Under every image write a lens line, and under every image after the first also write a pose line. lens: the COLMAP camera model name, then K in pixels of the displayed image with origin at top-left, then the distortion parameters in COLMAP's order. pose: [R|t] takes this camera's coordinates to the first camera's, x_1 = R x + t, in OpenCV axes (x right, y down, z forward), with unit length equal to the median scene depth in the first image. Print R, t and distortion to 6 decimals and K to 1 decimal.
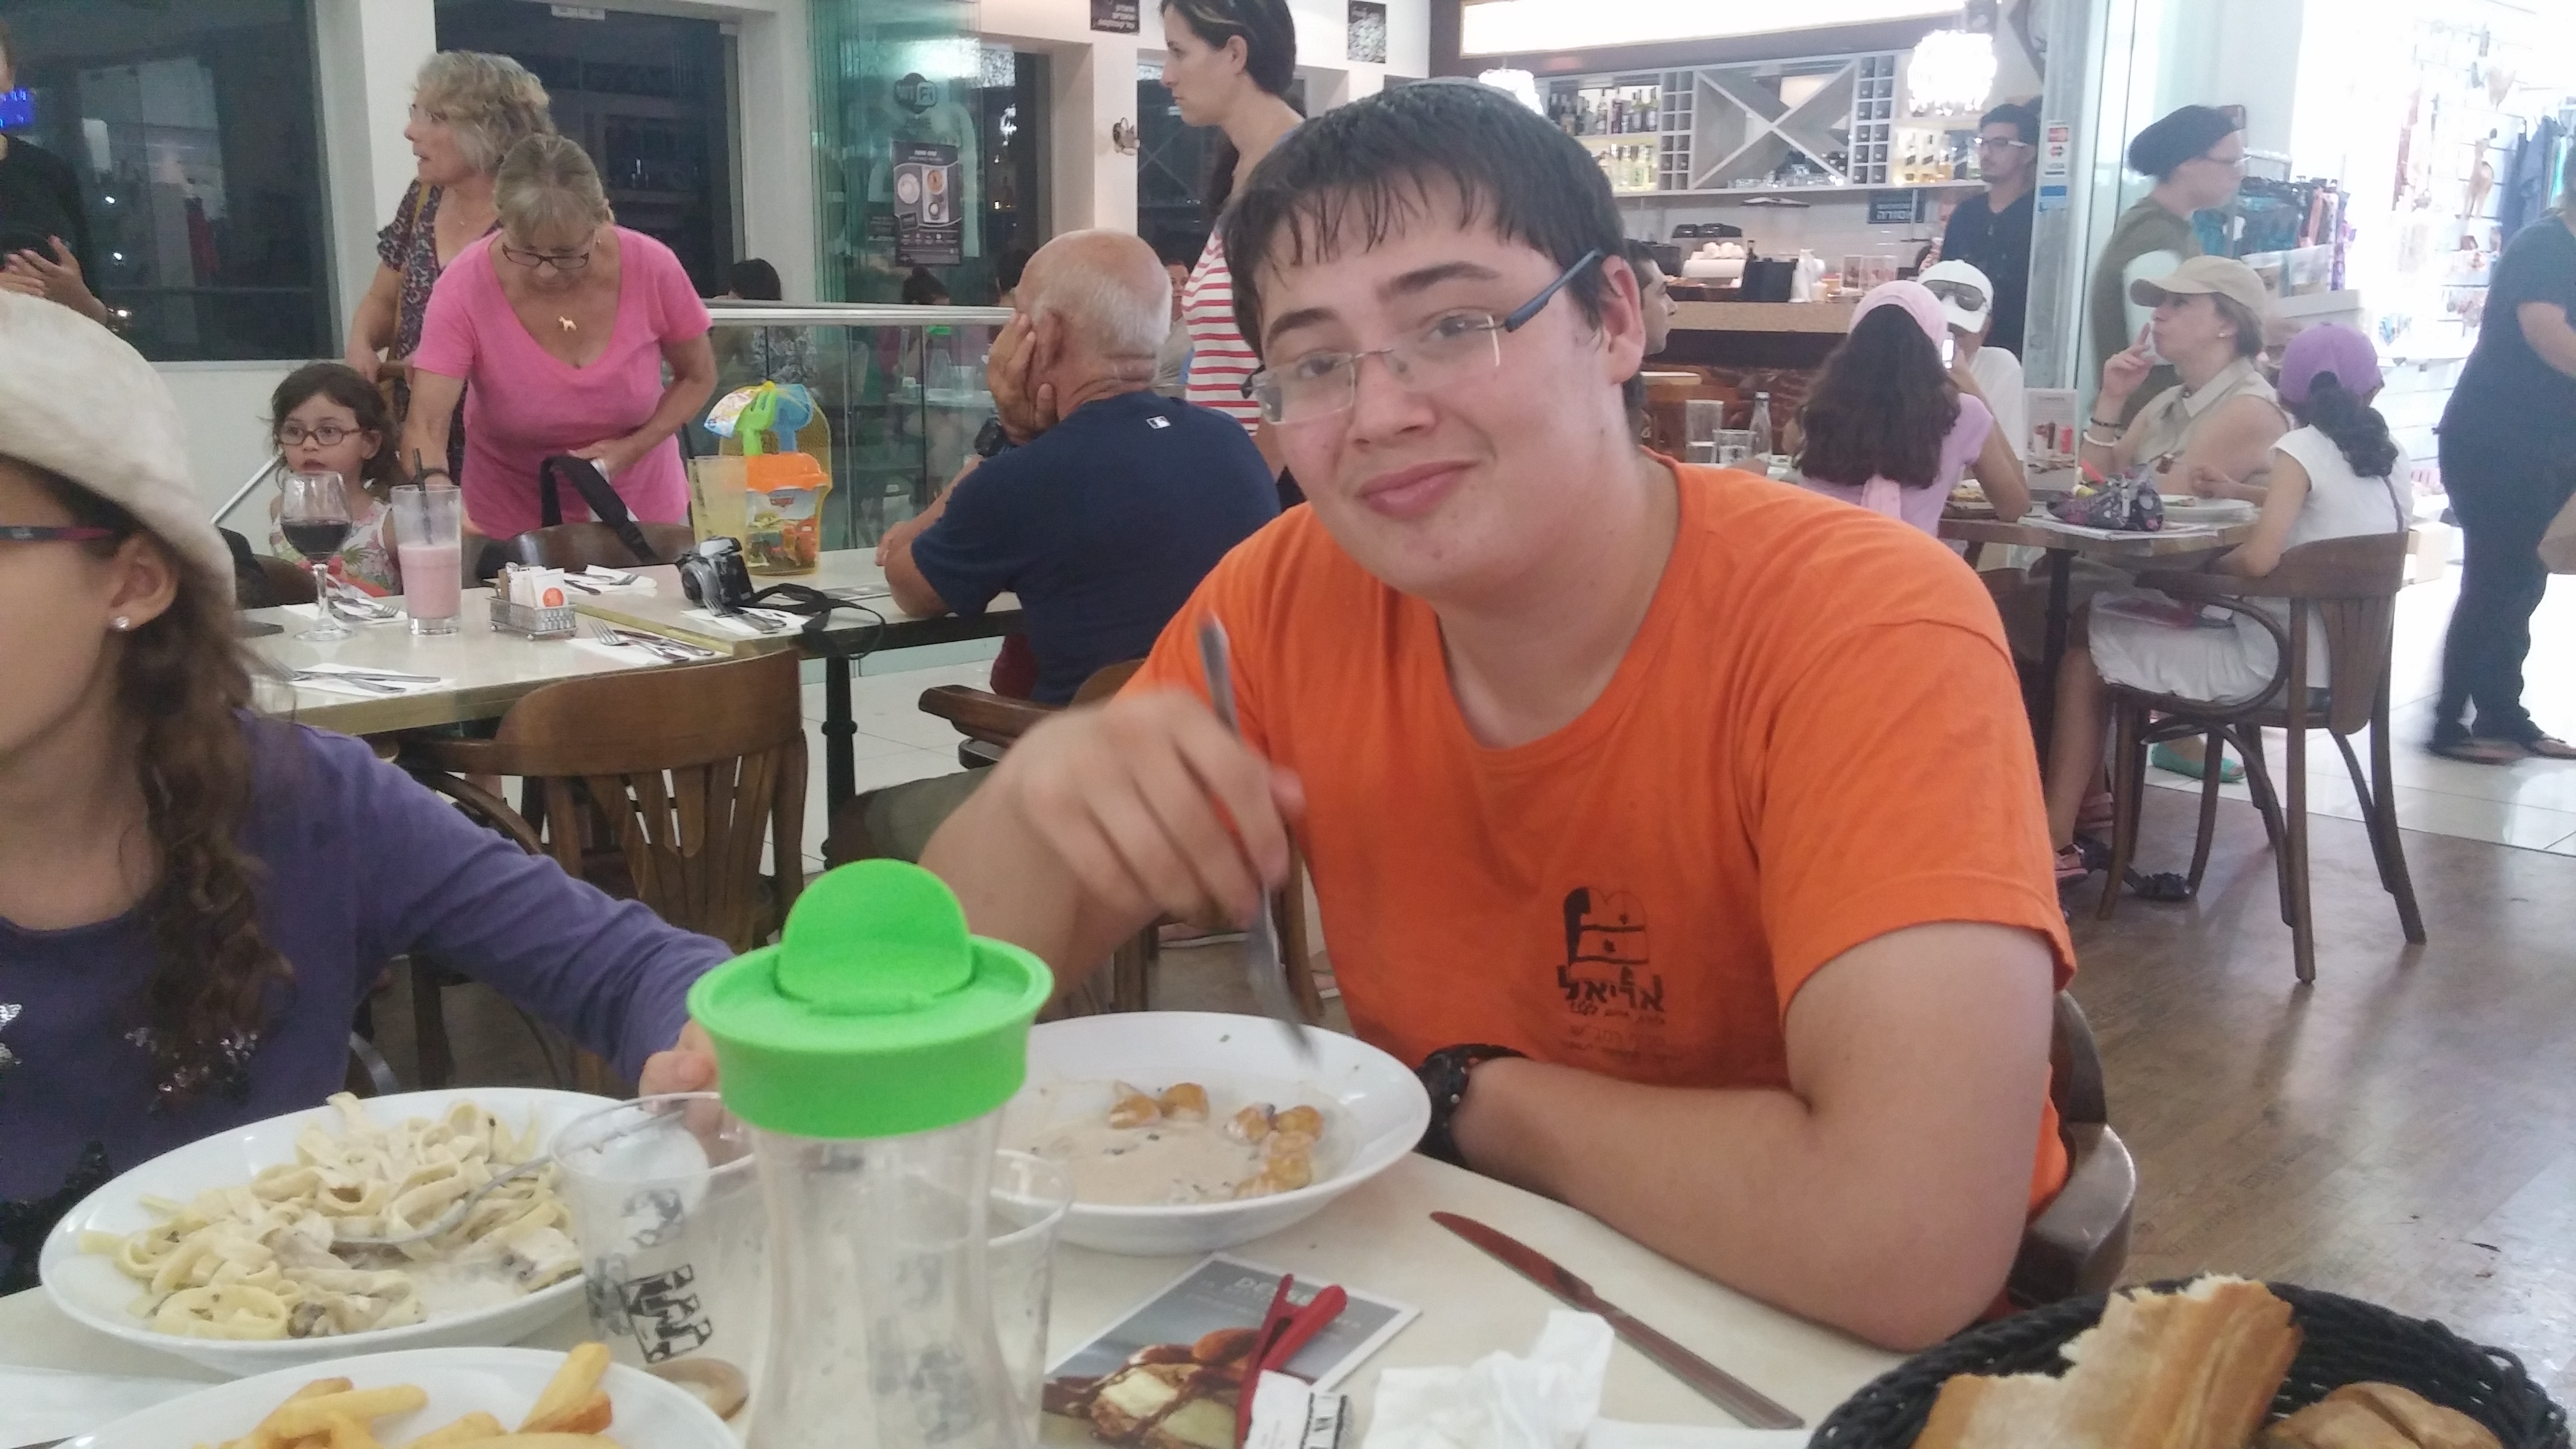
lens RADIAL K [[2191.2, 0, 1273.8], [0, 2191.2, 721.4], [0, 0, 1]] dist [0.060427, -0.065007]
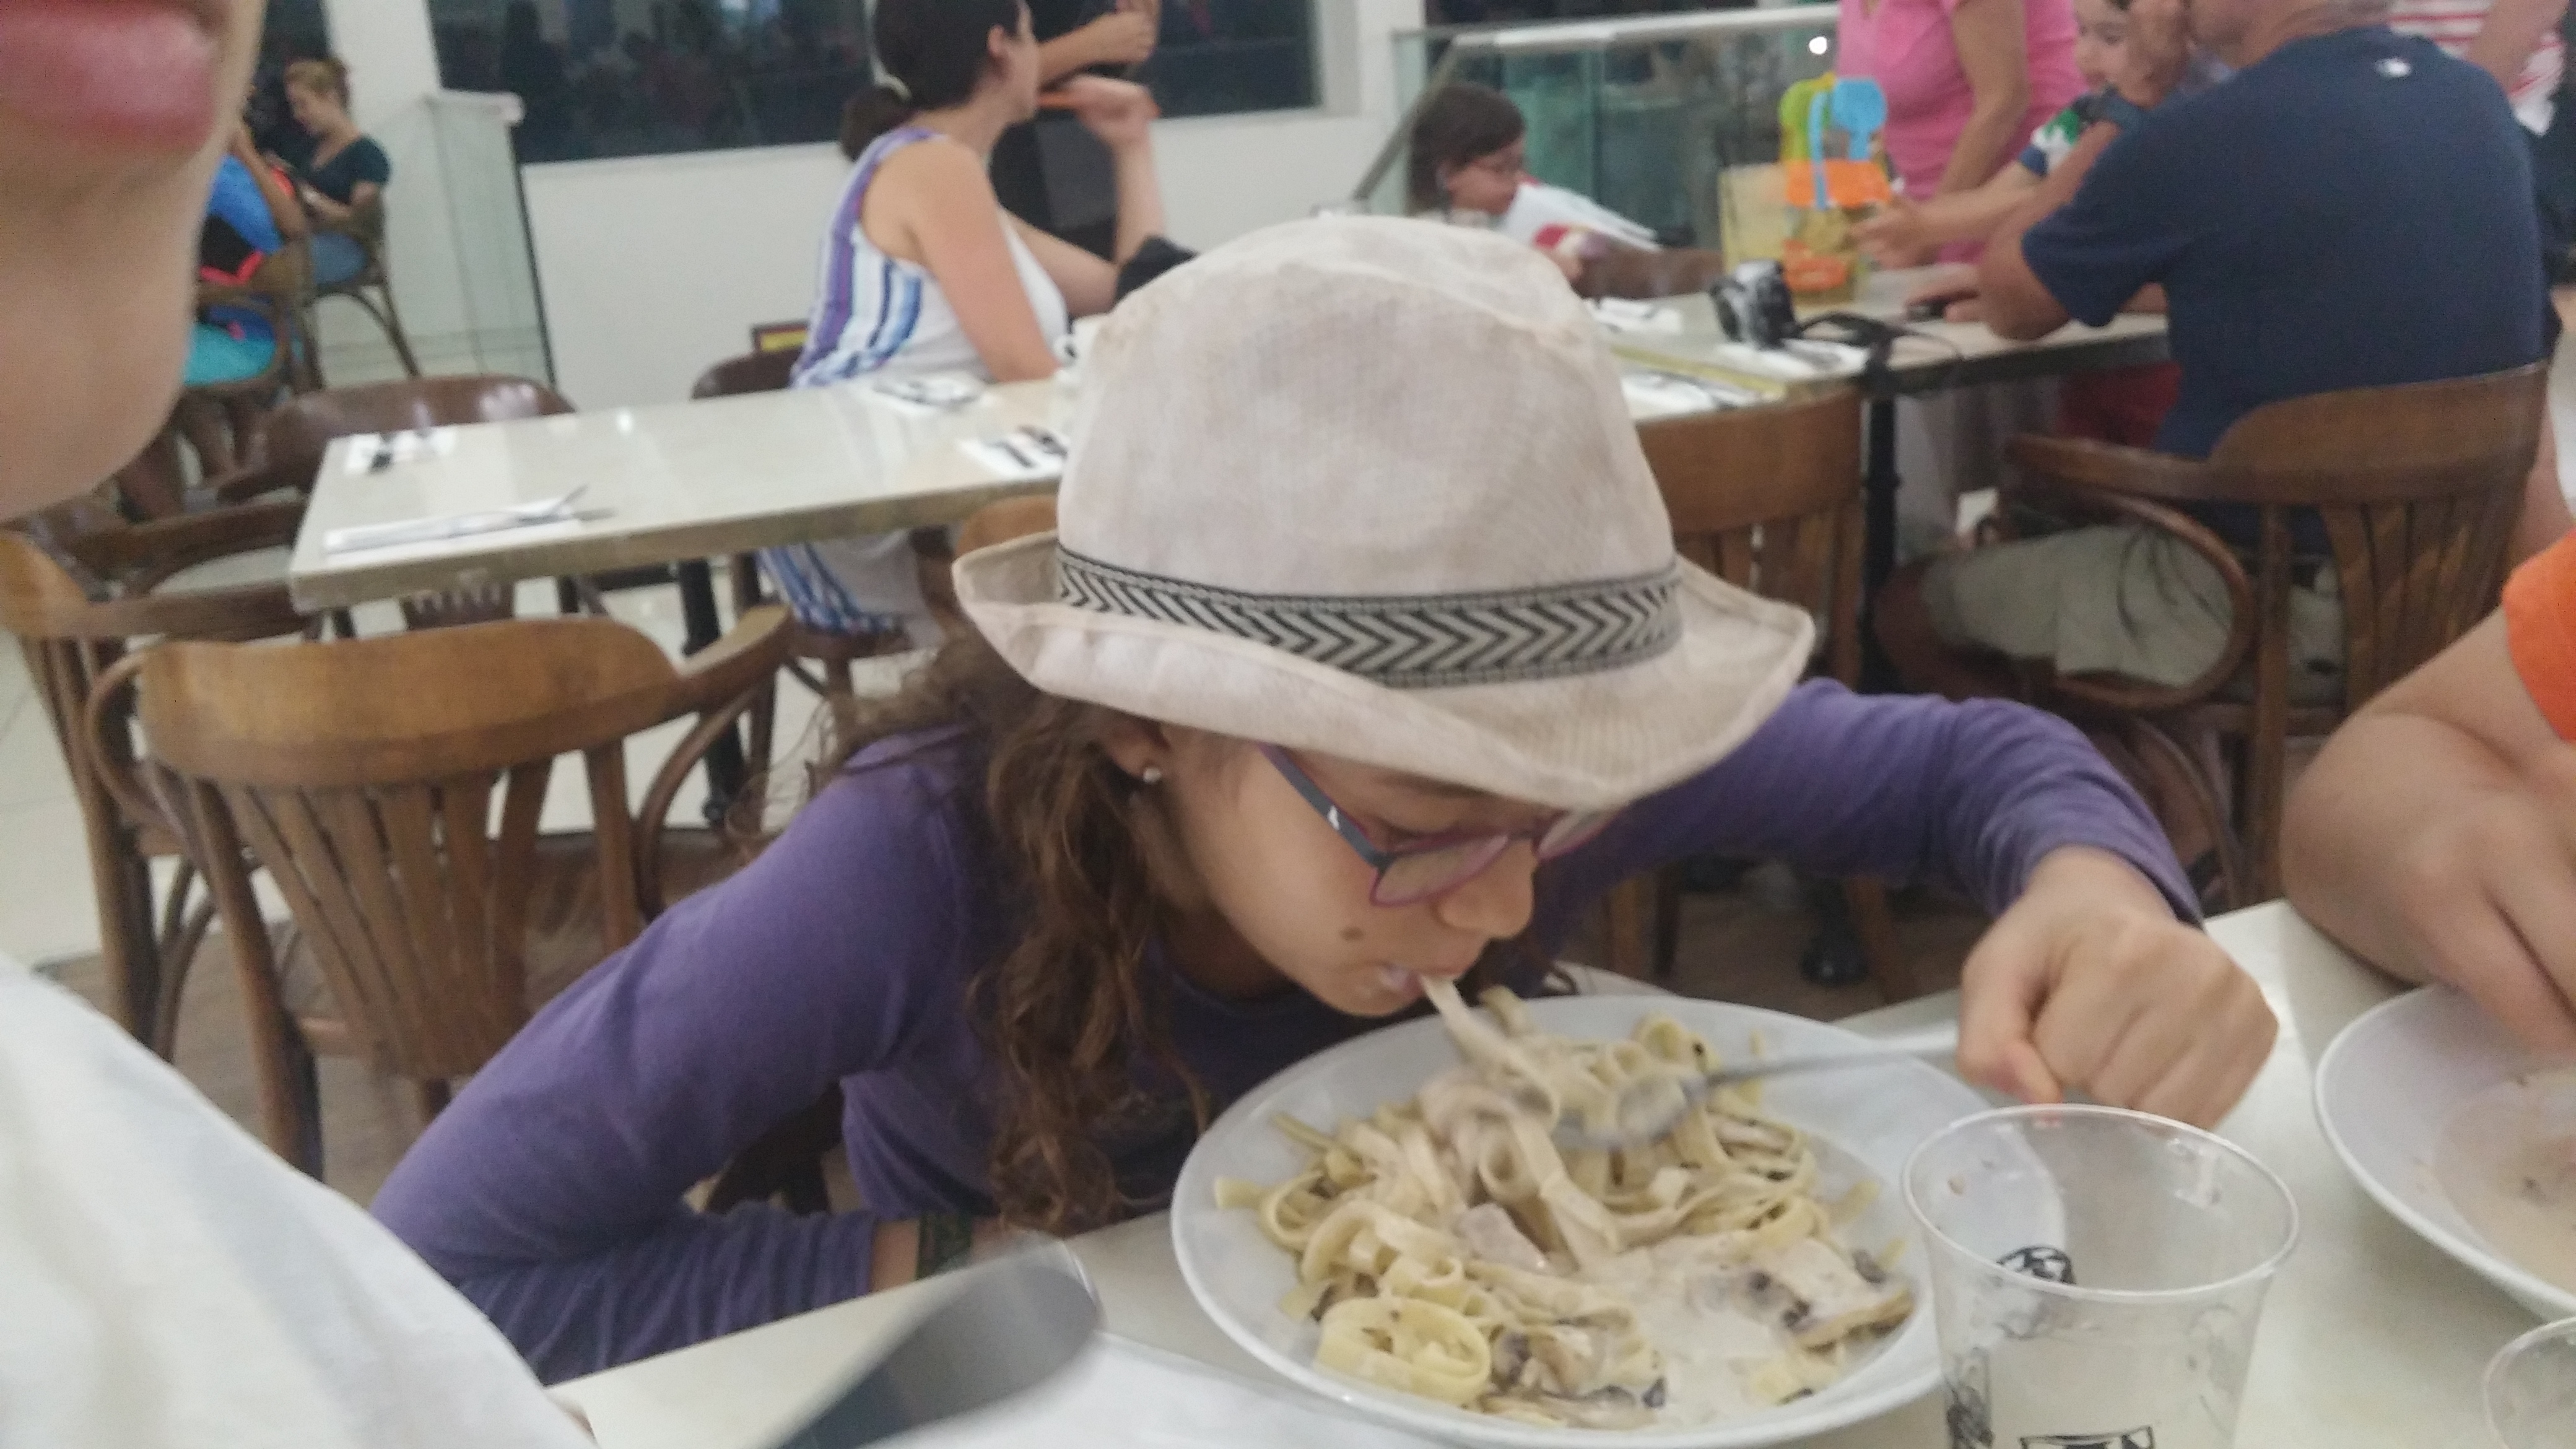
lens RADIAL K [[2191.2, 0, 1301.8], [0, 2191.2, 740.7], [0, 0, 1]] dist [0.060427, -0.065007]
pose [[0.920942, 0.054009, -0.385938, -0.075458], [-0.005501, 0.992053, 0.125702, -0.003646], [0.389660, -0.113642, 0.913920, 0.113607]]
